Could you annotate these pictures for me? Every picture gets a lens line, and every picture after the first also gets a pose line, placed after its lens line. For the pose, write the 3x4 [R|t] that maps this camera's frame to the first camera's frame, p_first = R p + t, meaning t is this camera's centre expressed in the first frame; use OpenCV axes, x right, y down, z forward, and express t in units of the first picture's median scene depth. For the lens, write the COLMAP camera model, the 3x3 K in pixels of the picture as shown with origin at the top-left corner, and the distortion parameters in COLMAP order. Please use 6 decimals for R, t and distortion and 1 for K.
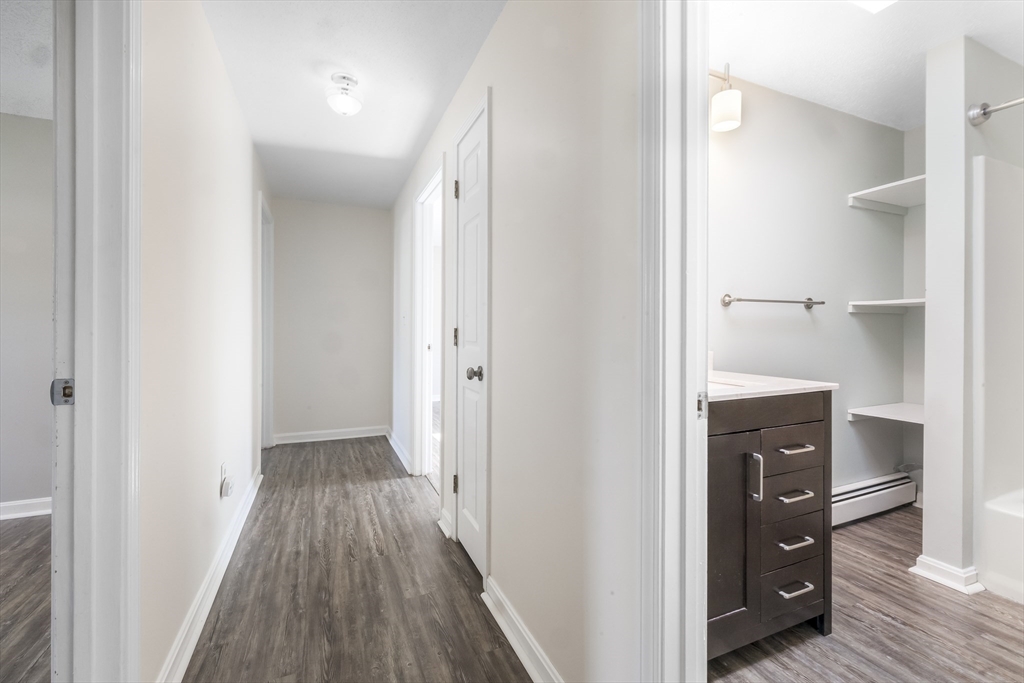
lens RADIAL K [[435.9, 0, 511.5], [0, 435.9, 330.2], [0, 0, 1]] dist [-0.001393, 0.000451]
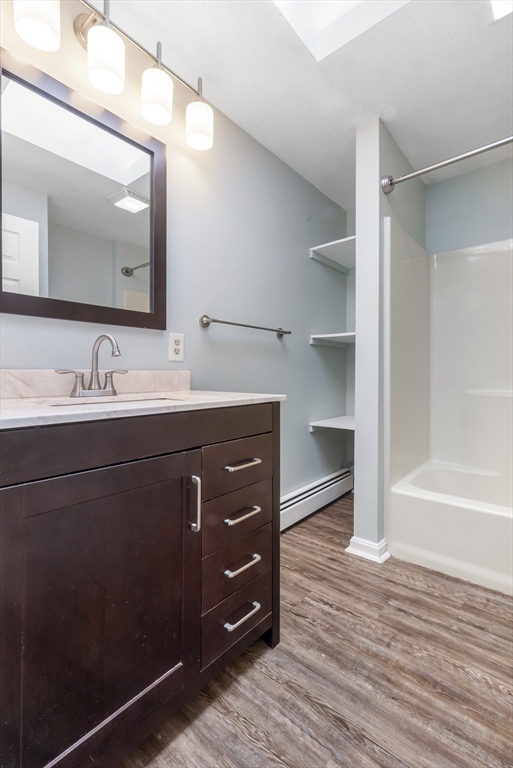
lens RADIAL K [[340.8, 0, 256.0], [0, 340.8, 376.7], [0, 0, 1]] dist [-0.002061, -0.000499]
pose [[0.900487, -0.001157, 0.434882, 0.293614], [0.000929, 0.999999, 0.000736, 0.068841], [-0.434883, -0.000259, 0.900487, 0.268555]]
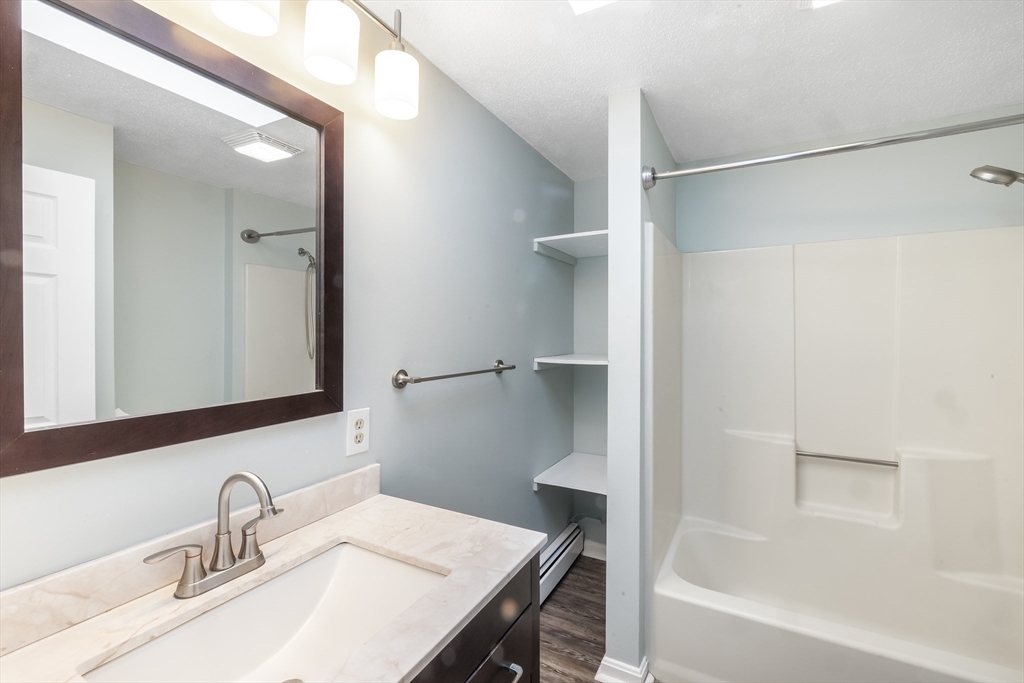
lens RADIAL K [[433.1, 0, 512.2], [0, 433.1, 334.7], [0, 0, 1]] dist [-0.002182, -0.000356]
pose [[0.791334, -0.002930, 0.611377, 0.261140], [0.000573, 0.999992, 0.004051, -0.159177], [-0.611383, -0.002856, 0.791329, 0.435831]]
